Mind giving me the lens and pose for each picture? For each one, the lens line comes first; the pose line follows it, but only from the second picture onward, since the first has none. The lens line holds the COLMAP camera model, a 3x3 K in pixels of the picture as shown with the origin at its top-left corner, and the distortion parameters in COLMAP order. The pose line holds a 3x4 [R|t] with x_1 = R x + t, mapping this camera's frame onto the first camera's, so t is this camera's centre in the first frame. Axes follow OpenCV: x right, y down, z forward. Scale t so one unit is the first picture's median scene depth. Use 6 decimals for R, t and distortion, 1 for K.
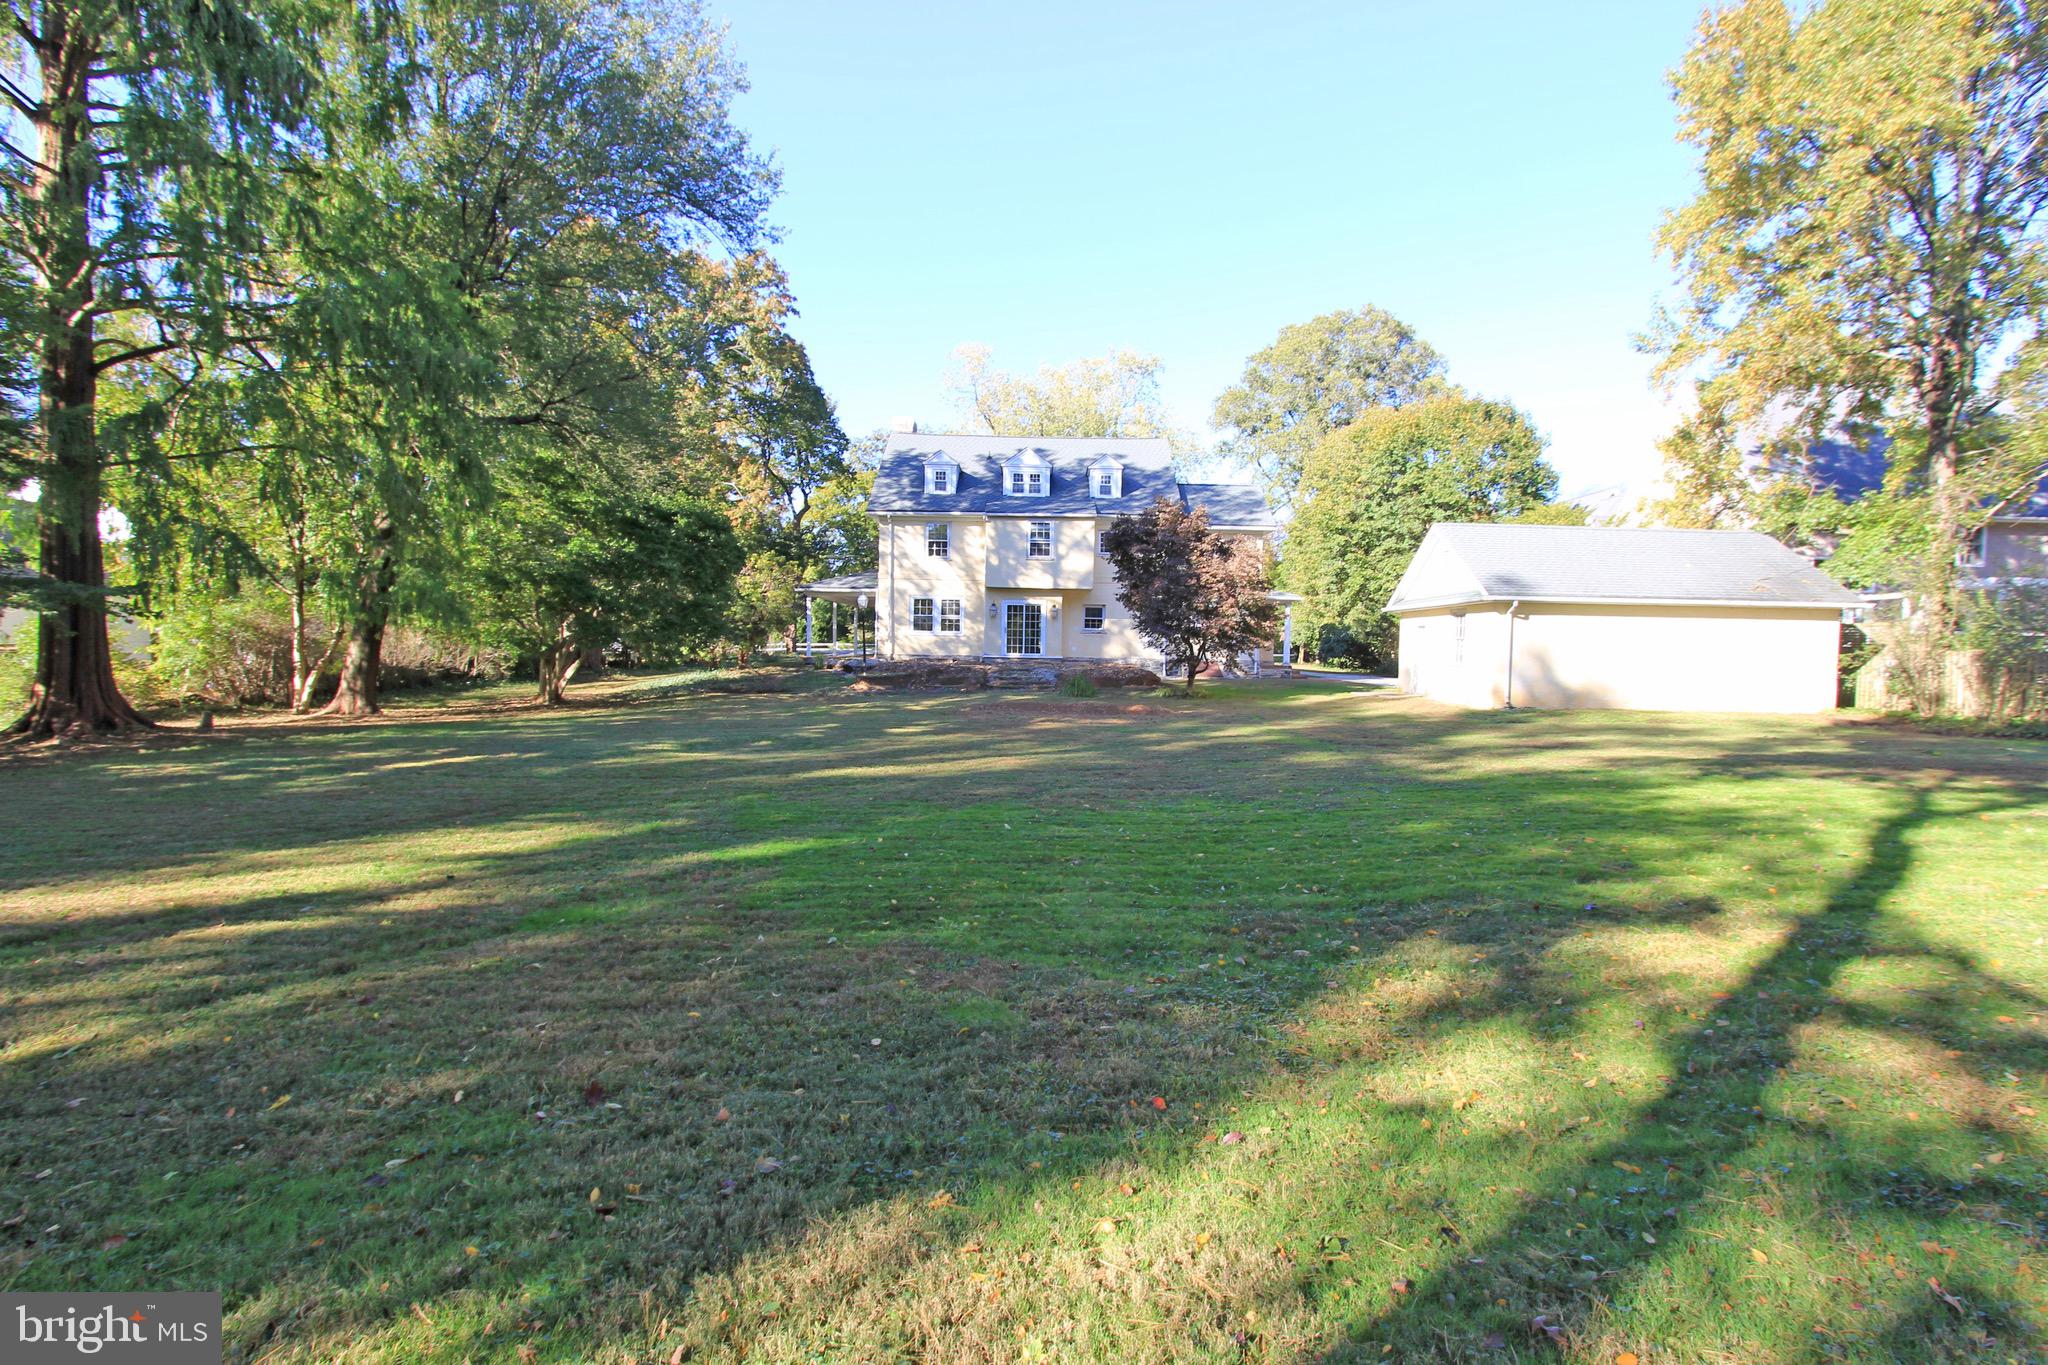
lens RADIAL K [[939.6, 0, 1024.0], [0, 939.6, 637.5], [0, 0, 1]] dist [-0.000461, 0.000122]
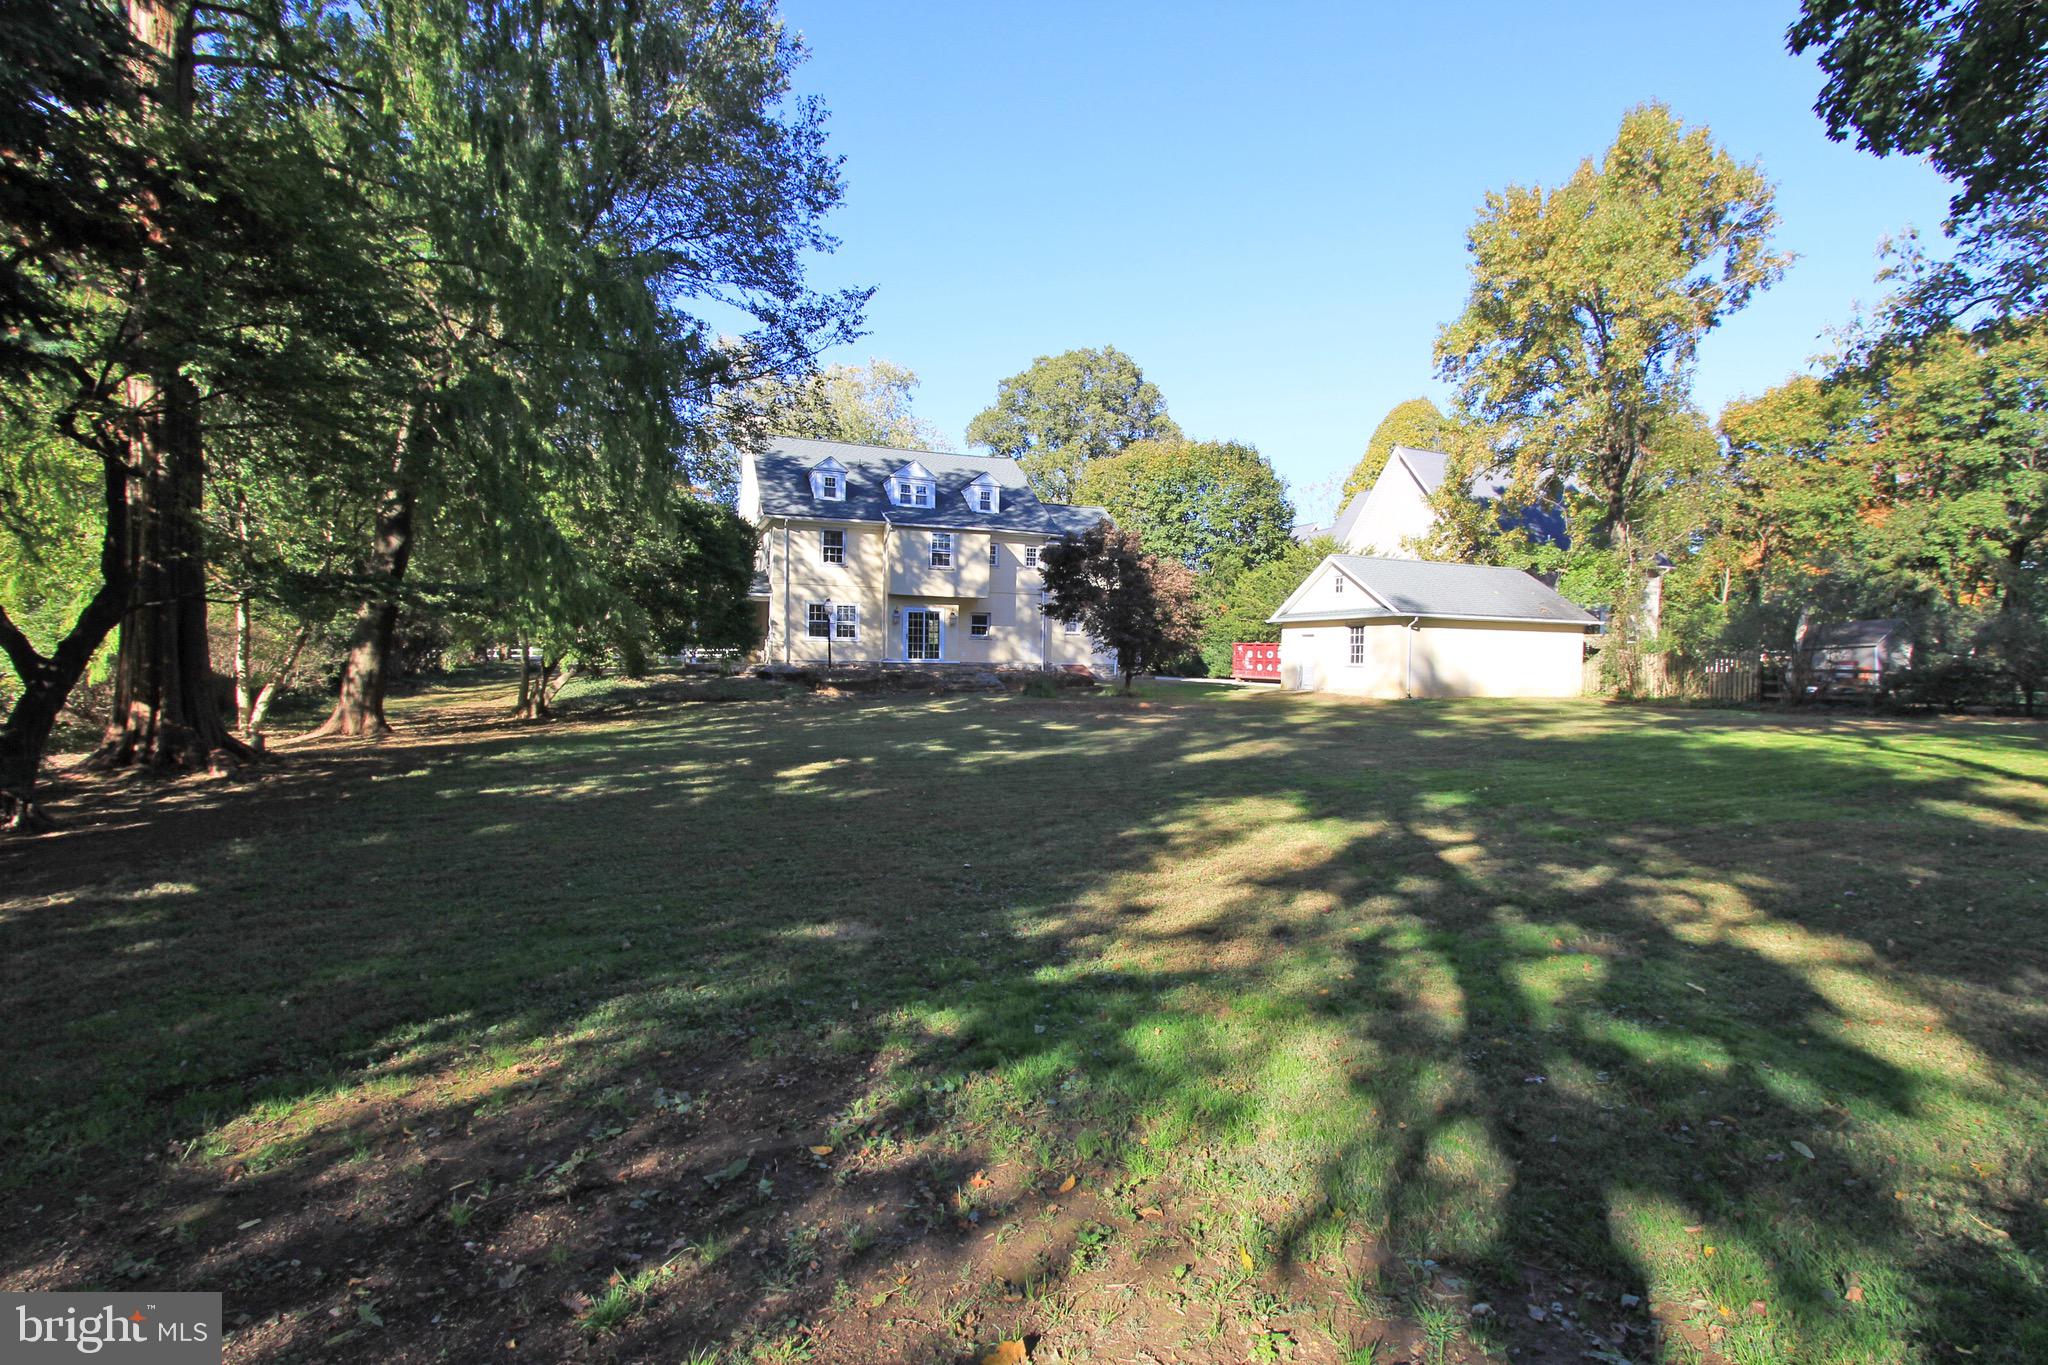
lens RADIAL K [[924.7, 0, 1024.0], [0, 924.7, 682.5], [0, 0, 1]] dist [-0.020710, 0.000571]
pose [[0.927982, -0.014559, 0.372341, -0.273716], [-0.001574, 0.999074, 0.042987, -0.000869], [-0.372623, -0.040477, 0.927100, 0.001687]]
